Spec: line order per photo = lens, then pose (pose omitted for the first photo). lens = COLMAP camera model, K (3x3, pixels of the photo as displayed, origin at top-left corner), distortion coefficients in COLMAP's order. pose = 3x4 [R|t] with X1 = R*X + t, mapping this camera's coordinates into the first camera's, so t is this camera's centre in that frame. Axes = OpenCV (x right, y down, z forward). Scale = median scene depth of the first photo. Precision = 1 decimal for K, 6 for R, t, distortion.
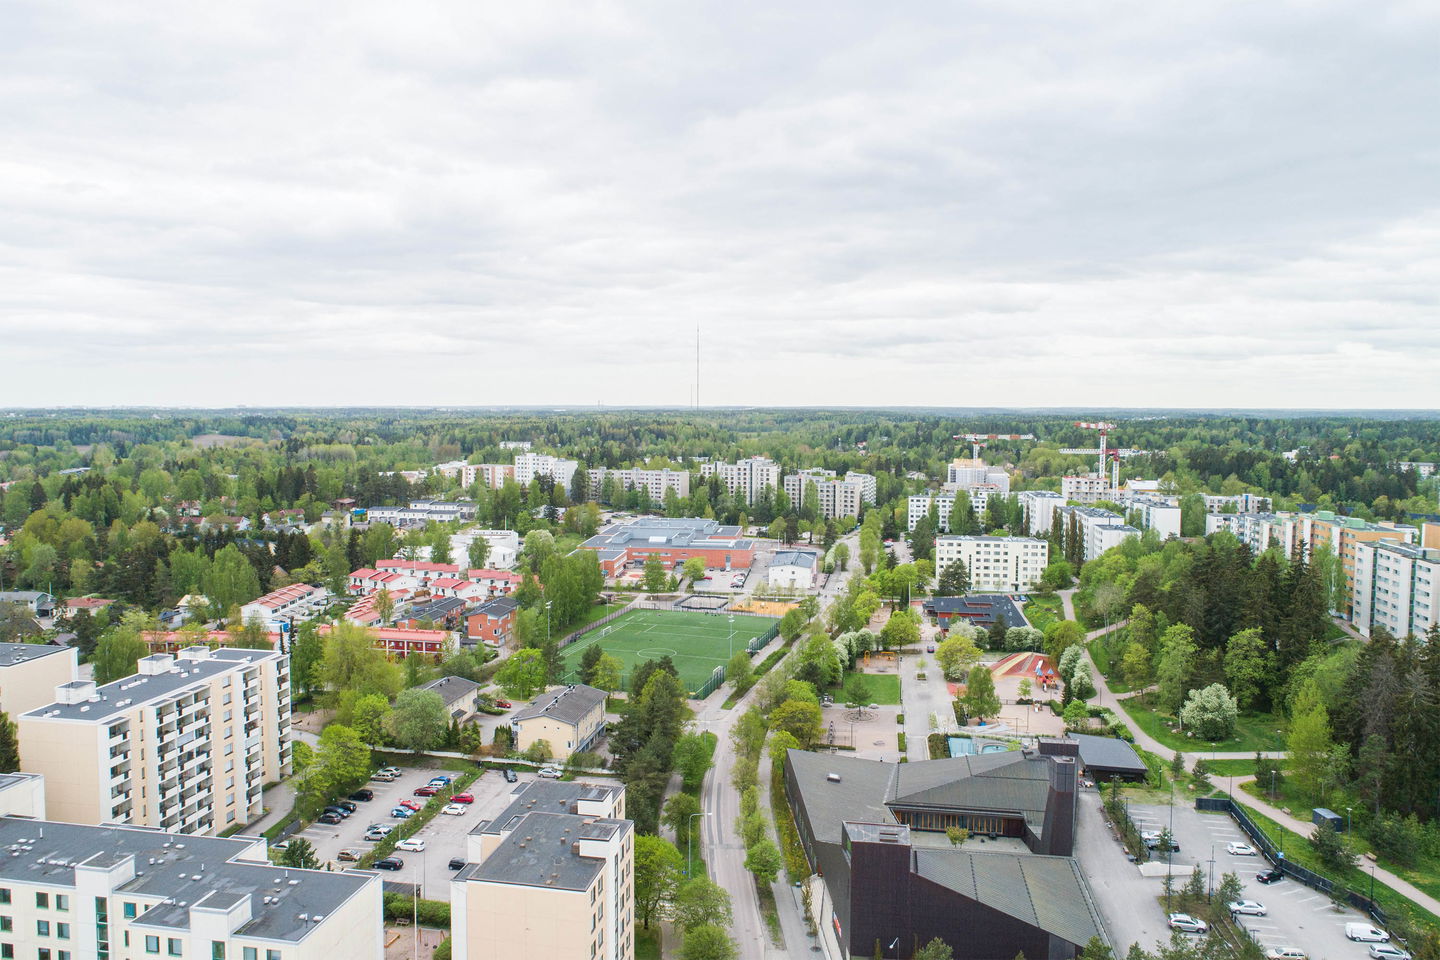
lens RADIAL K [[995.0, 0, 720.0], [0, 995.0, 480.0], [0, 0, 1]] dist [-0.003645, -0.001280]
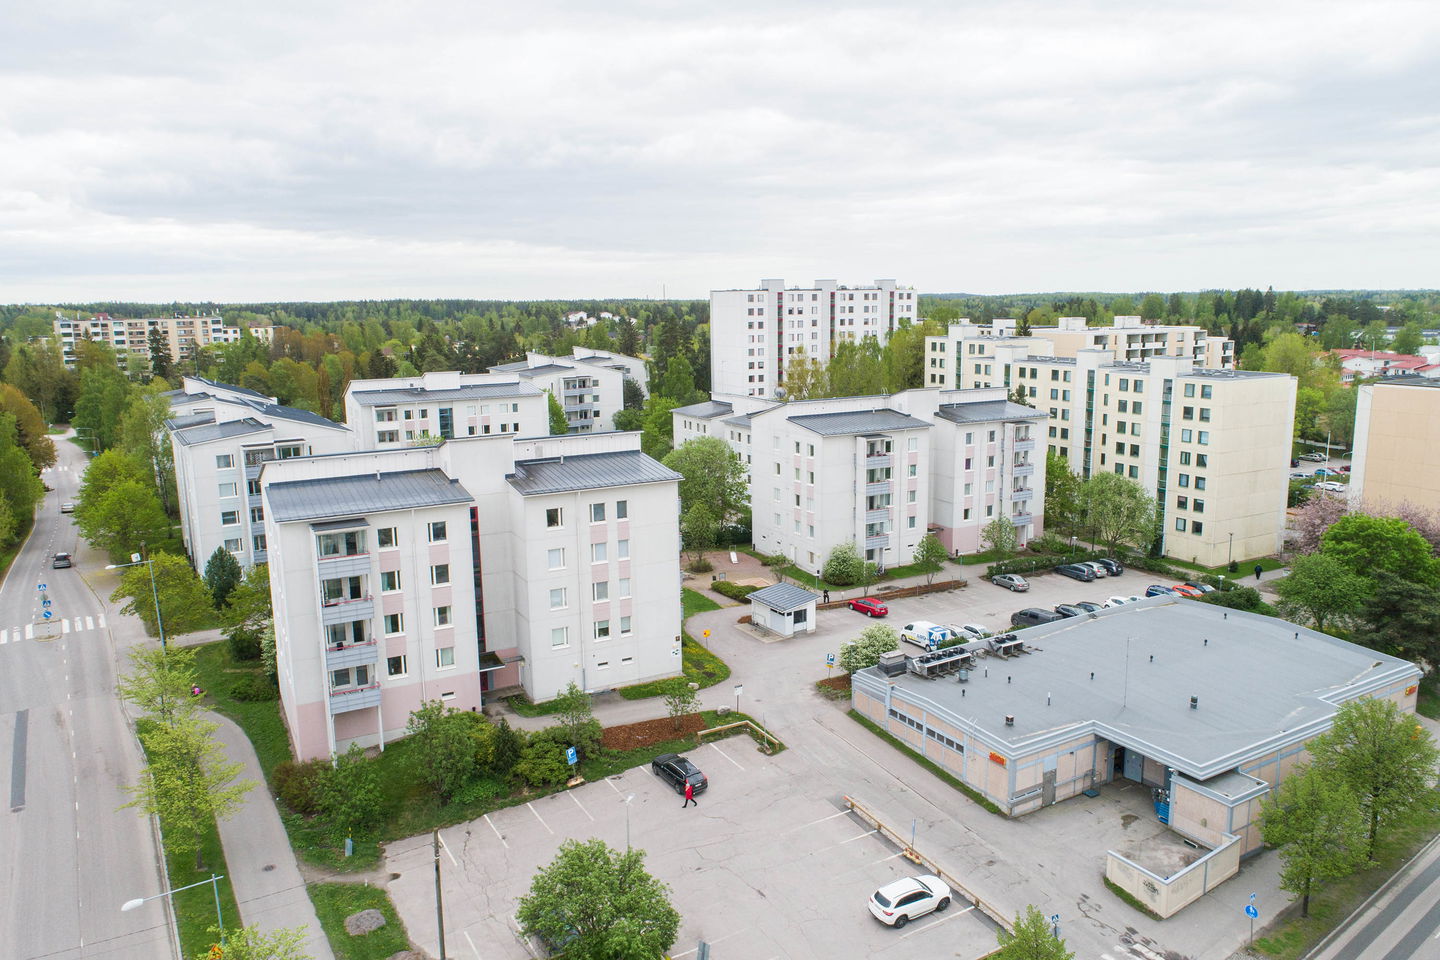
lens RADIAL K [[995.0, 0, 720.0], [0, 995.0, 480.0], [0, 0, 1]] dist [-0.003645, -0.001280]
pose [[0.626781, 0.125845, -0.768966, 0.082558], [-0.035608, 0.990467, 0.133071, 0.178705], [0.778381, -0.056025, 0.625287, -0.160144]]
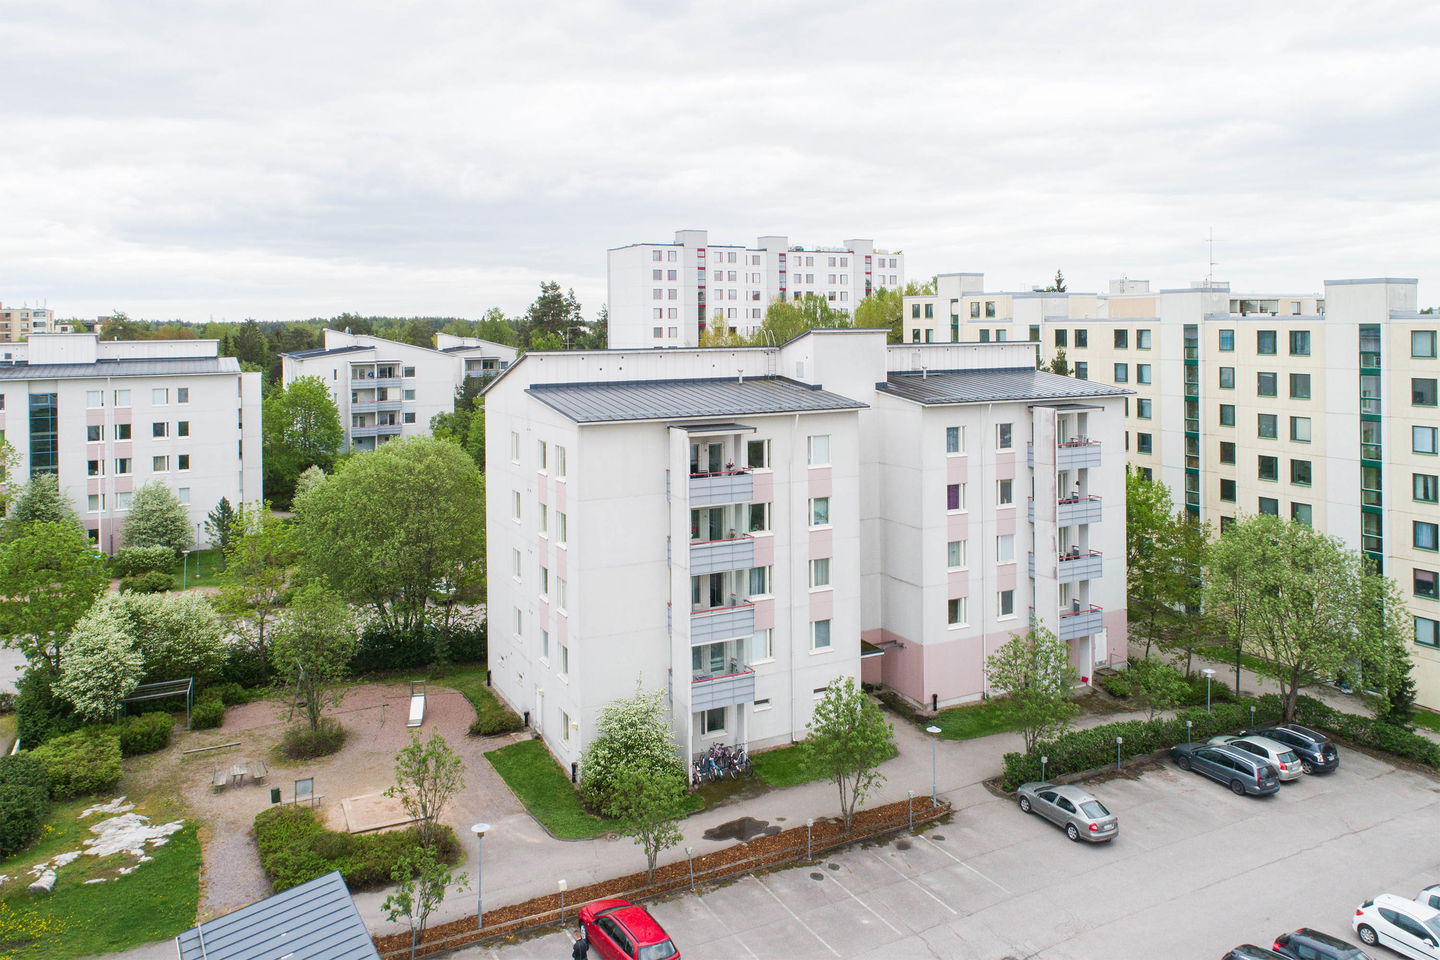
lens RADIAL K [[984.1, 0, 715.1], [0, 984.1, 355.6], [0, 0, 1]] dist [0.004527, 0.001963]
pose [[0.598969, 0.003487, -0.800764, -0.096718], [-0.038107, 0.998982, -0.024154, 0.211588], [0.799865, 0.044983, 0.598492, 0.097589]]
